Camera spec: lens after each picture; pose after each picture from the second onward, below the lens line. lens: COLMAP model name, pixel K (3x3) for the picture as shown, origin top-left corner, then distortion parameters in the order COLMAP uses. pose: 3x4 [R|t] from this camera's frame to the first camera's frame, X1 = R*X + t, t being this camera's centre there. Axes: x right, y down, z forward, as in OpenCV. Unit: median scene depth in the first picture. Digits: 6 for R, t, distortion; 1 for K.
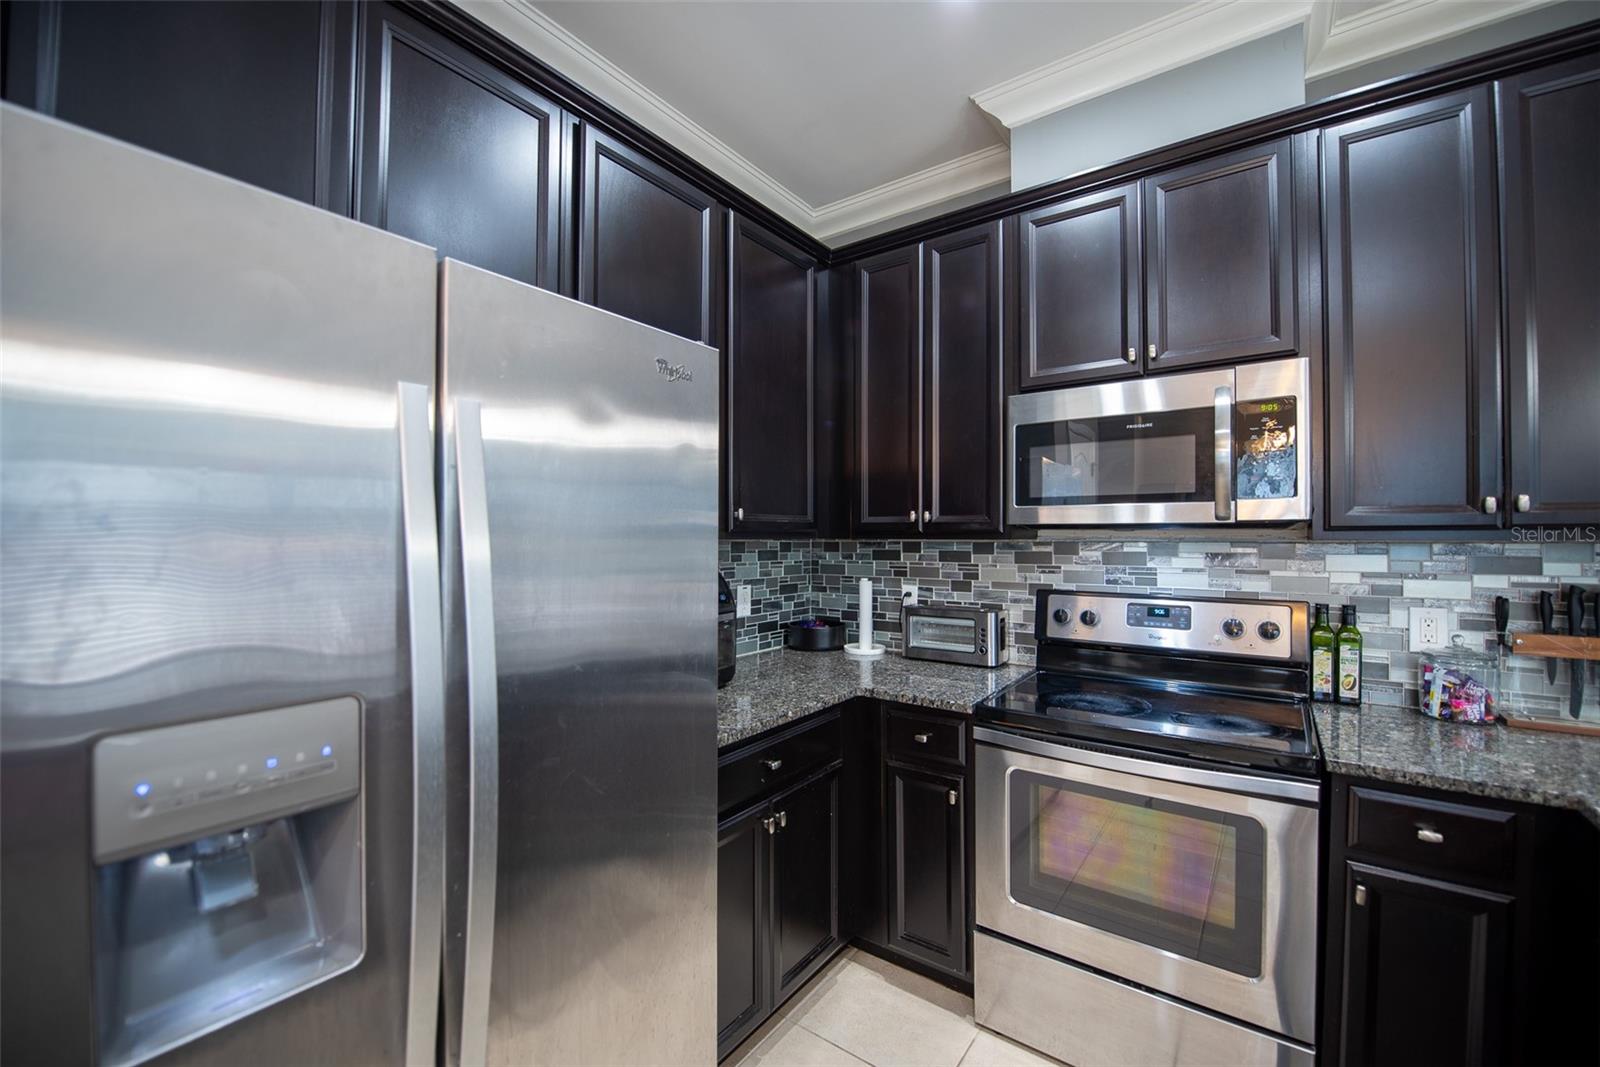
lens RADIAL K [[641.1, 0, 808.3], [0, 641.1, 535.9], [0, 0, 1]] dist [-0.006506, -0.001683]
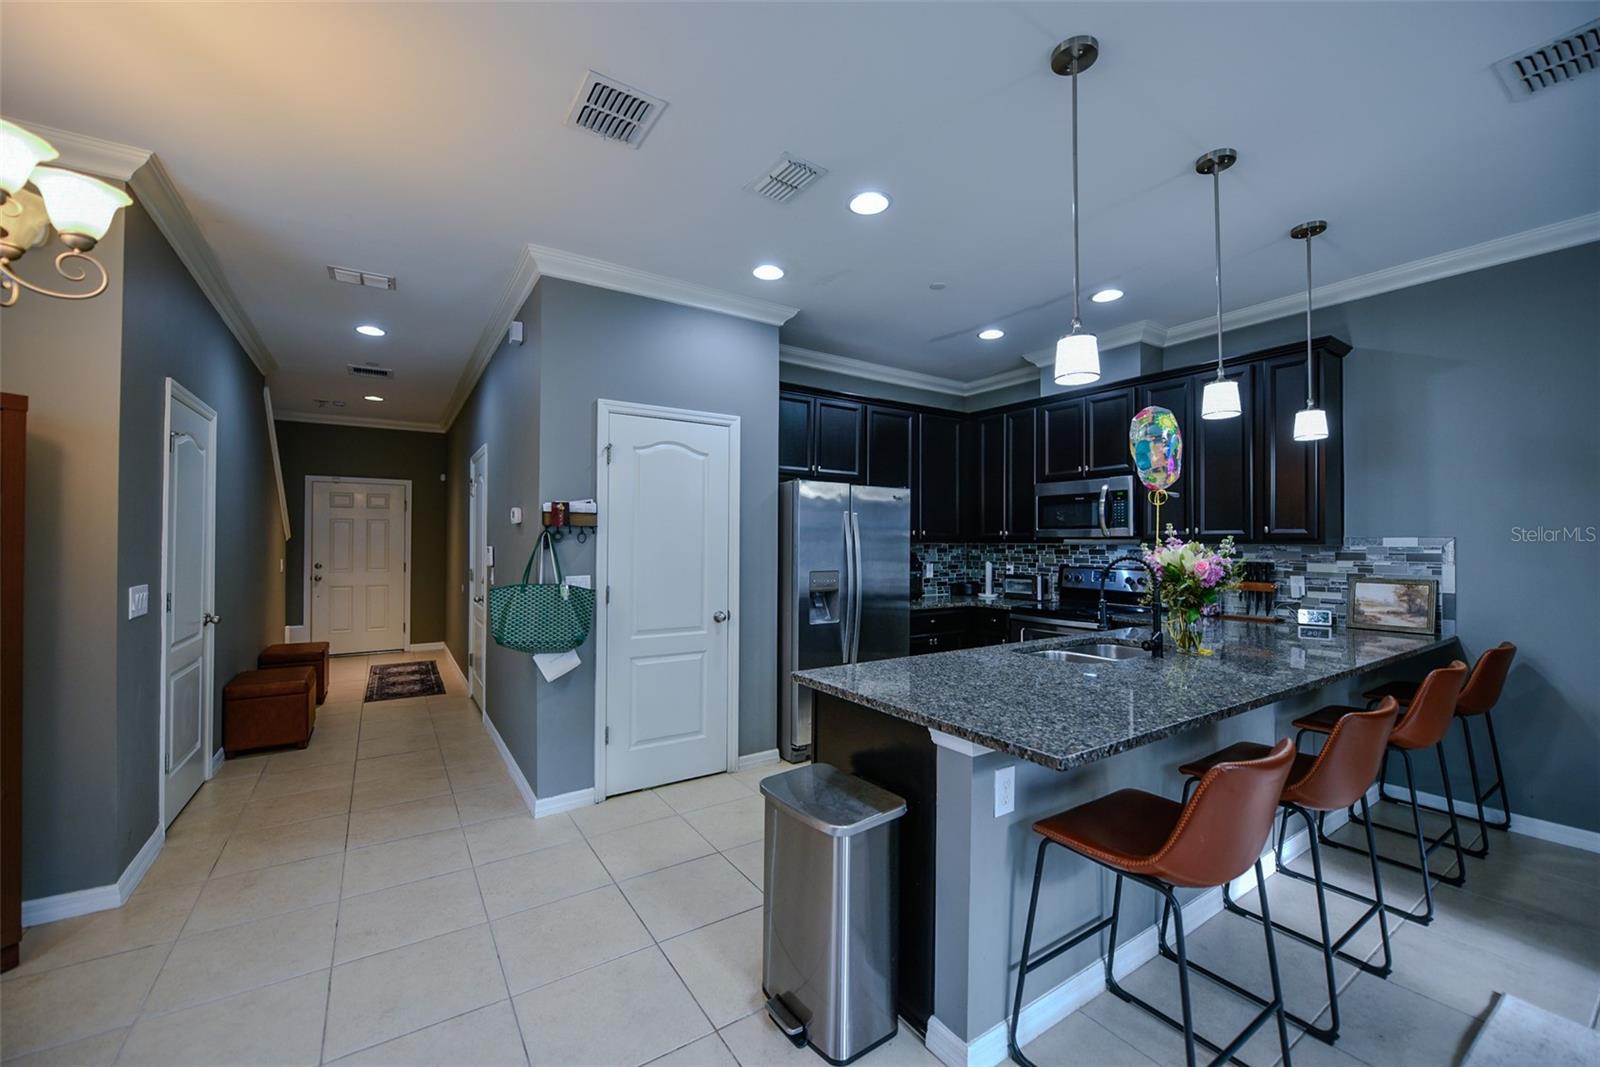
lens RADIAL K [[641.1, 0, 799.2], [0, 641.1, 535.2], [0, 0, 1]] dist [-0.006506, -0.001683]
pose [[0.930948, -0.000981, -0.365149, 0.356932], [-0.002338, 0.999960, -0.008647, -0.002297], [0.365143, 0.008903, 0.930909, -1.522945]]
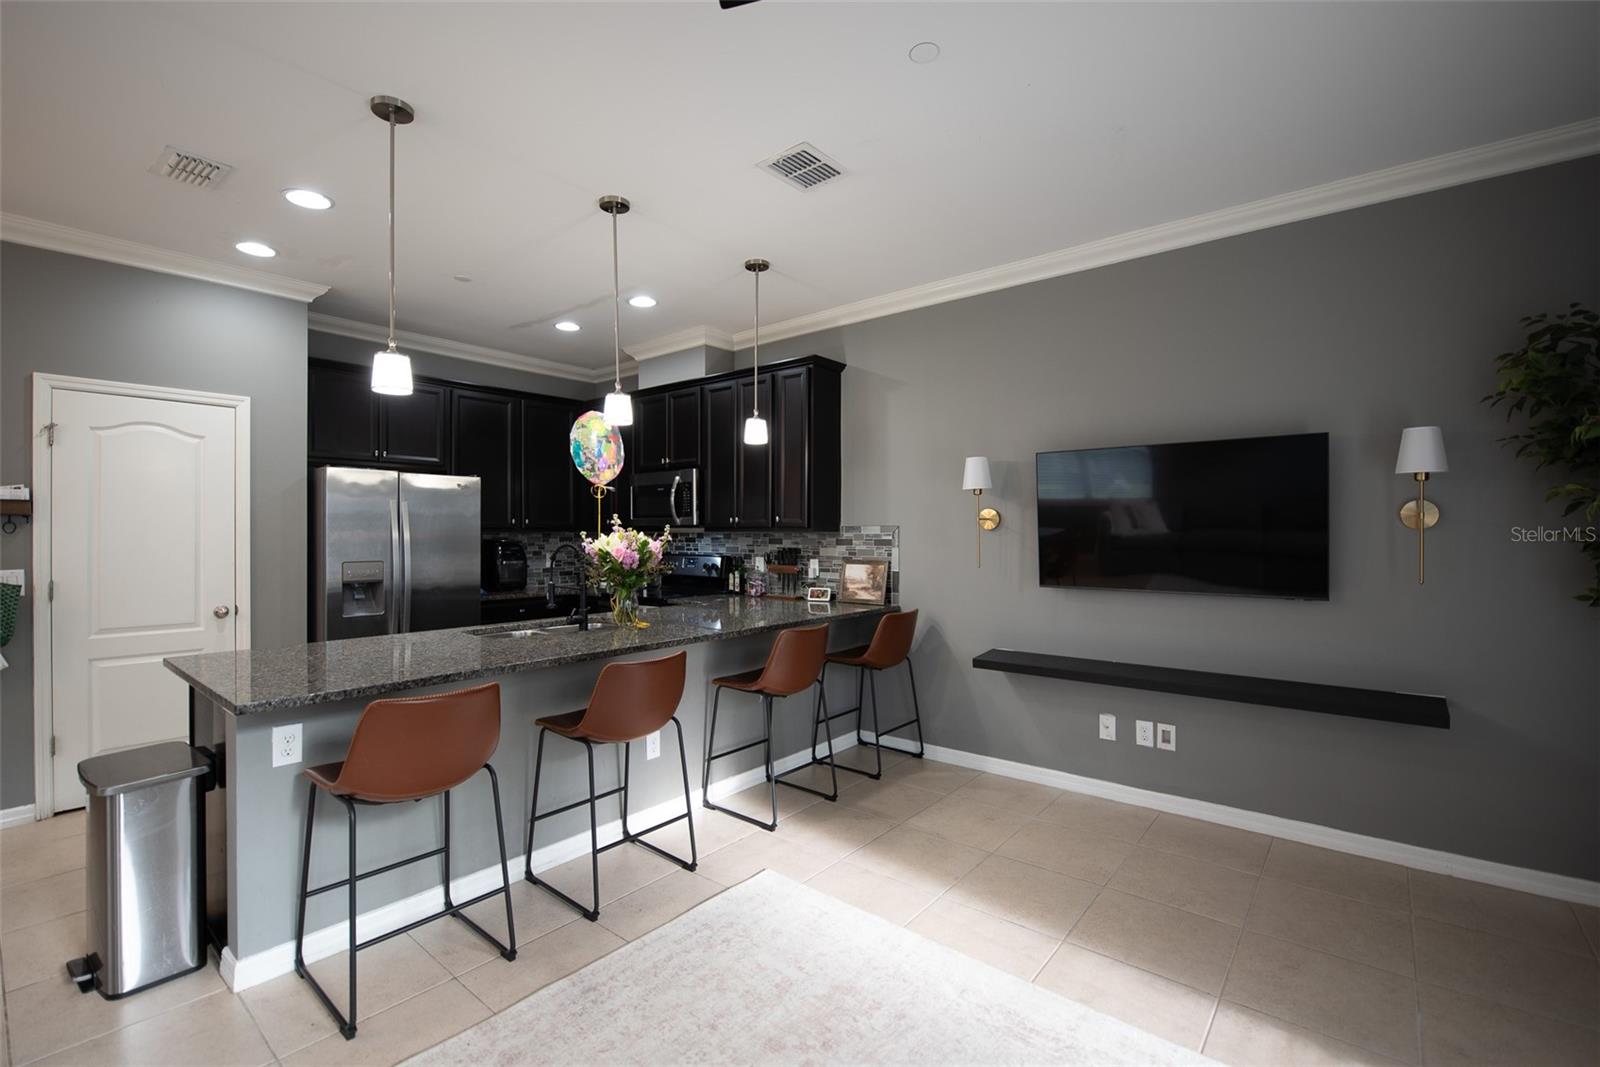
lens RADIAL K [[709.8, 0, 807.2], [0, 709.8, 535.6], [0, 0, 1]] dist [-0.009711, -0.003174]
pose [[0.996967, 0.000264, -0.077822, 1.176752], [0.000369, 0.999967, 0.008114, -0.002330], [0.077822, -0.008119, 0.996934, -1.647158]]
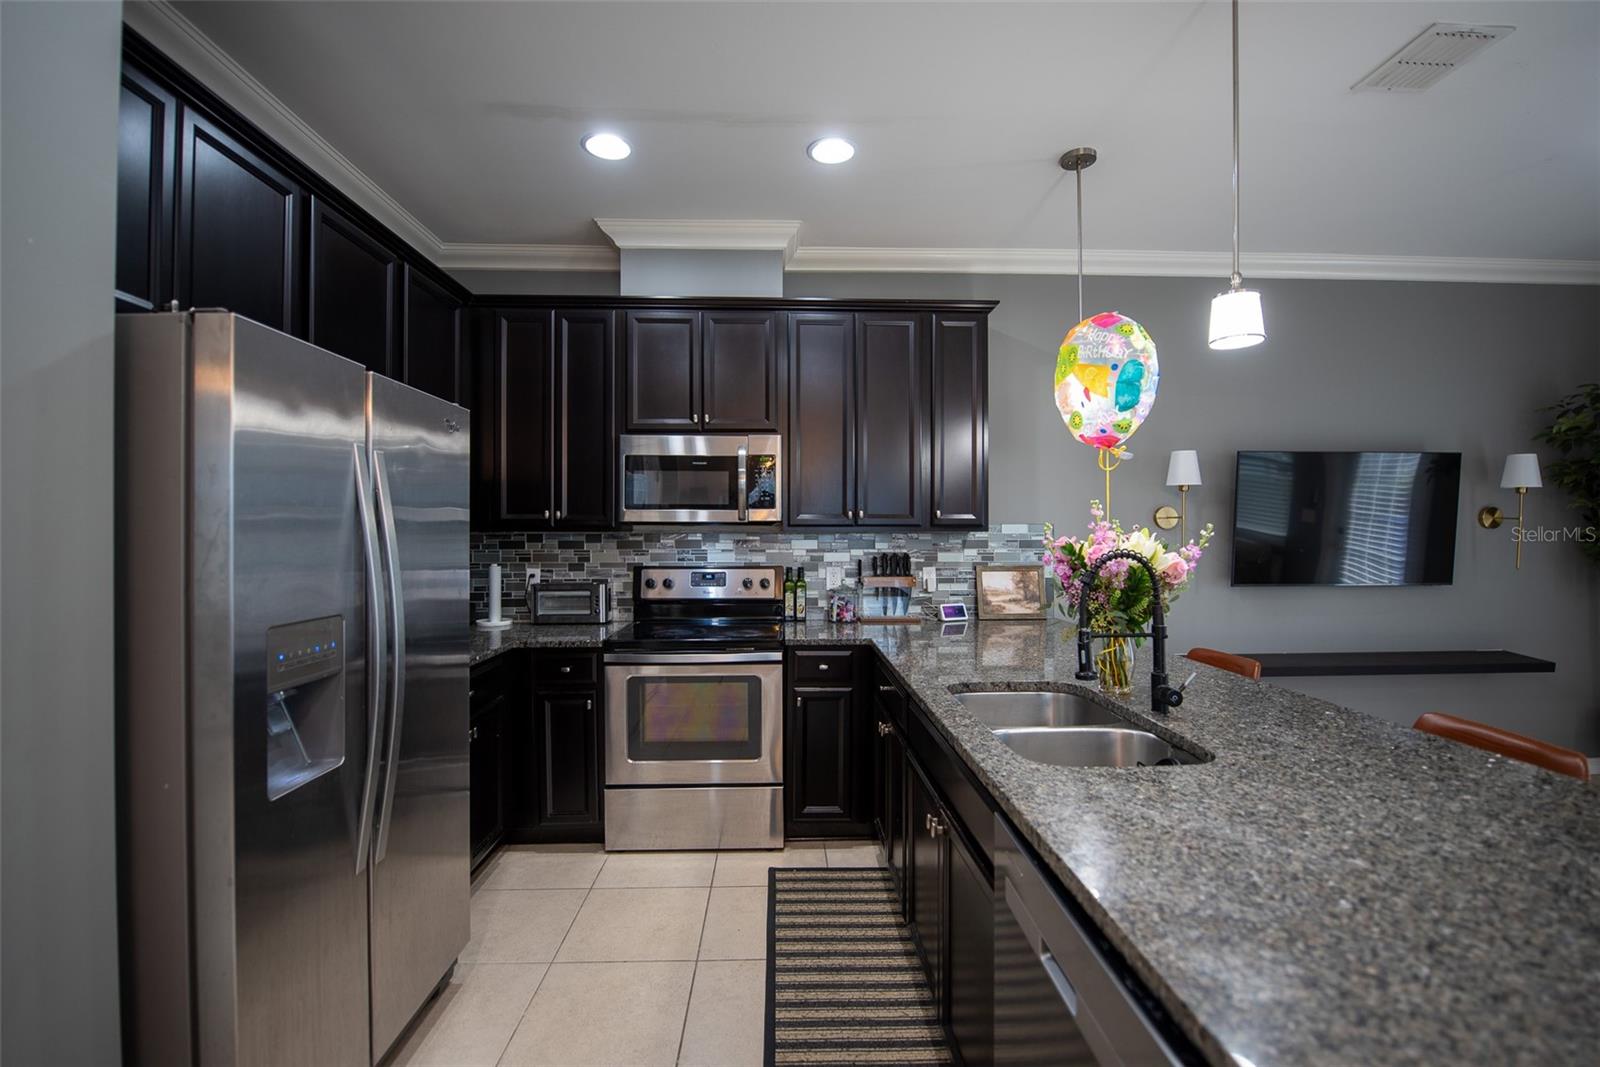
lens RADIAL K [[709.8, 0, 797.6], [0, 709.8, 534.4], [0, 0, 1]] dist [-0.009711, -0.003174]
pose [[0.796643, -0.003493, 0.604440, -0.340934], [-0.000711, 0.999977, 0.006715, 0.000236], [-0.604450, -0.005779, 0.796622, -0.536855]]
